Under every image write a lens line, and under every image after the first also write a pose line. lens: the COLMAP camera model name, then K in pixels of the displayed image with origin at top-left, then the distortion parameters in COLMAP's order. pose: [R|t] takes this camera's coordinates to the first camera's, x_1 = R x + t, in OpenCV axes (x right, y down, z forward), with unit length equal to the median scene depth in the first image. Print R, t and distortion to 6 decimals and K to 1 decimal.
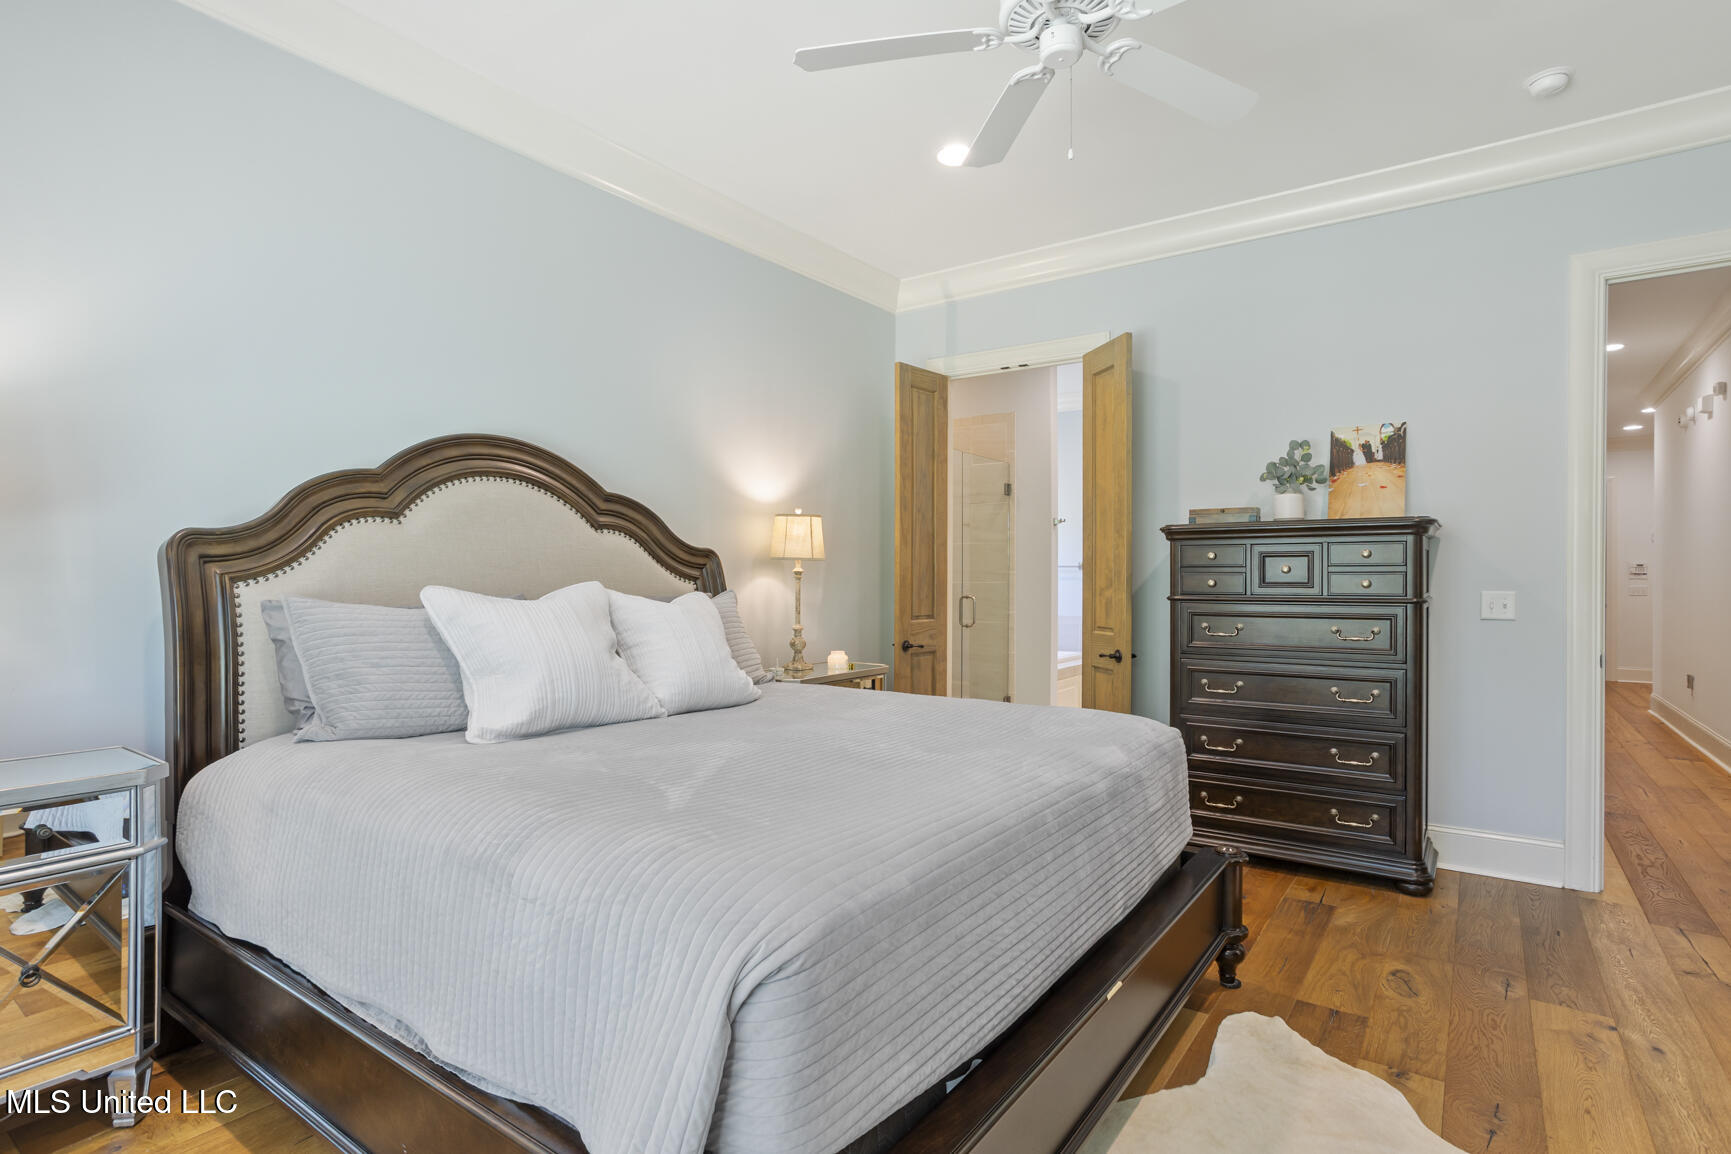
lens RADIAL K [[861.4, 0, 867.5], [0, 861.4, 578.2], [0, 0, 1]] dist [-0.014707, -0.001308]
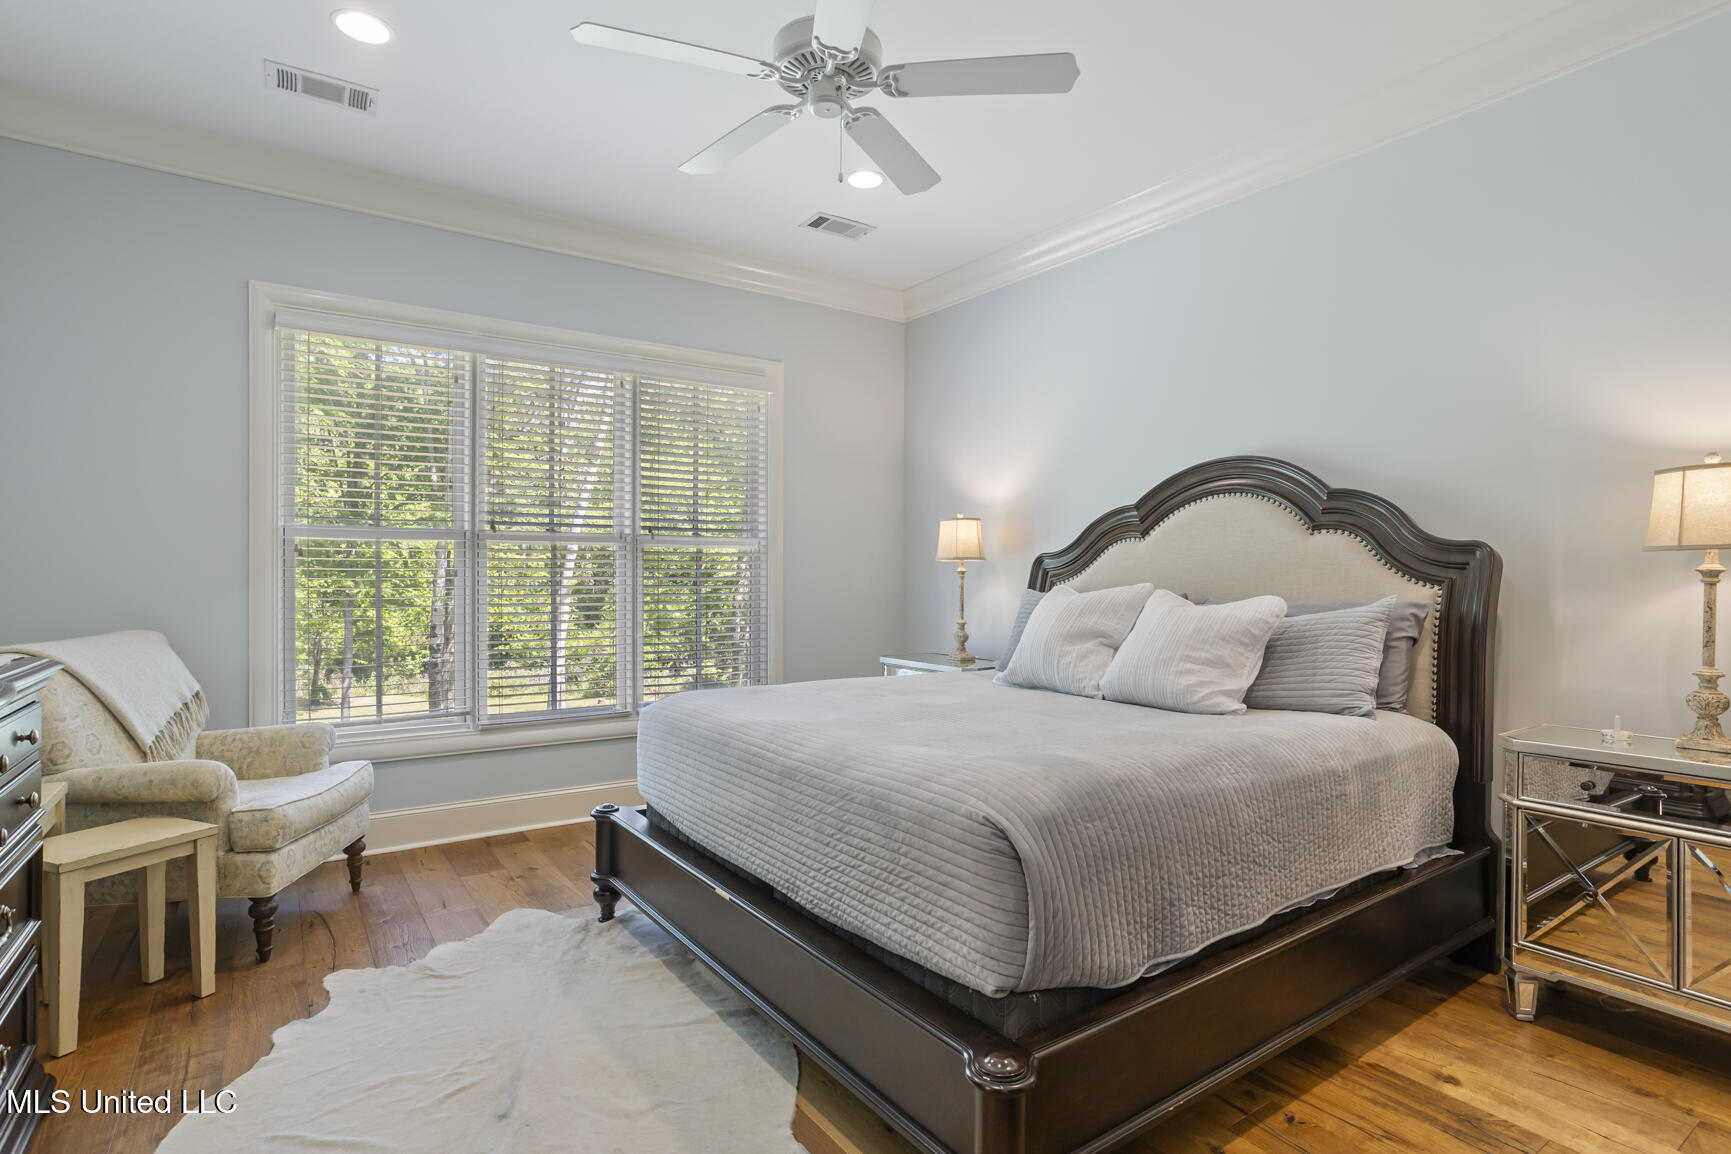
lens RADIAL K [[861.4, 0, 867.1], [0, 861.4, 579.2], [0, 0, 1]] dist [-0.014707, -0.001308]
pose [[-0.334968, -0.000108, -0.942230, 0.738848], [-0.003392, 0.999994, 0.001092, -0.001081], [0.942223, 0.003561, -0.334966, 0.835871]]
